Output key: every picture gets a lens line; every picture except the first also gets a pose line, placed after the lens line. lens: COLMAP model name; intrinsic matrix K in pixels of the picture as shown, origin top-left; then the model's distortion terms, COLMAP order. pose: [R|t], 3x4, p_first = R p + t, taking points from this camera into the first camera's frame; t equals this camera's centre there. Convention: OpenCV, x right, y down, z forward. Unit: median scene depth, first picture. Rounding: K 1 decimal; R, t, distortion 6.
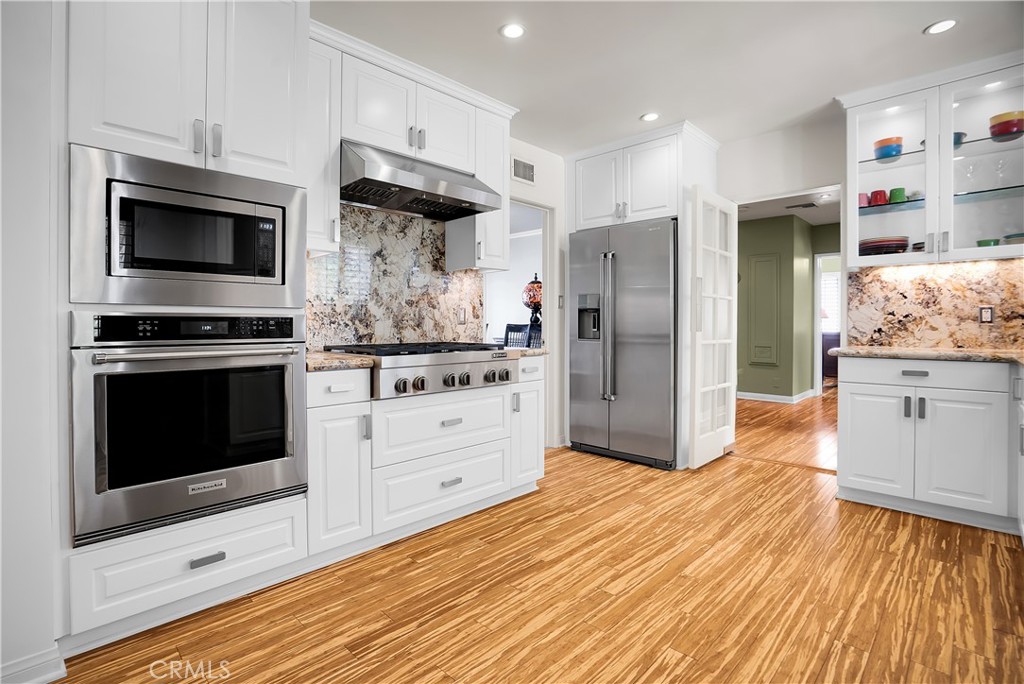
lens RADIAL K [[492.6, 0, 512.9], [0, 492.6, 328.1], [0, 0, 1]] dist [-0.052084, 0.018024]
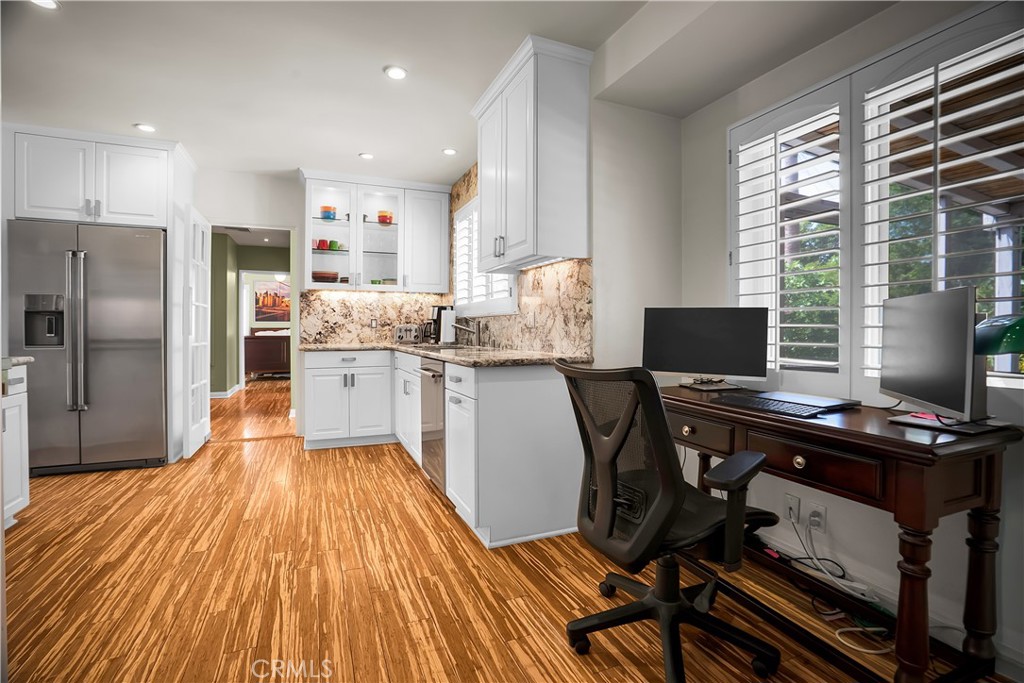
lens RADIAL K [[492.6, 0, 512.9], [0, 492.6, 327.6], [0, 0, 1]] dist [-0.052084, 0.018024]
pose [[0.374493, 0.004033, 0.927221, -0.449219], [0.006264, 0.999957, -0.006880, 0.002376], [-0.927209, 0.008385, 0.374452, -0.124807]]
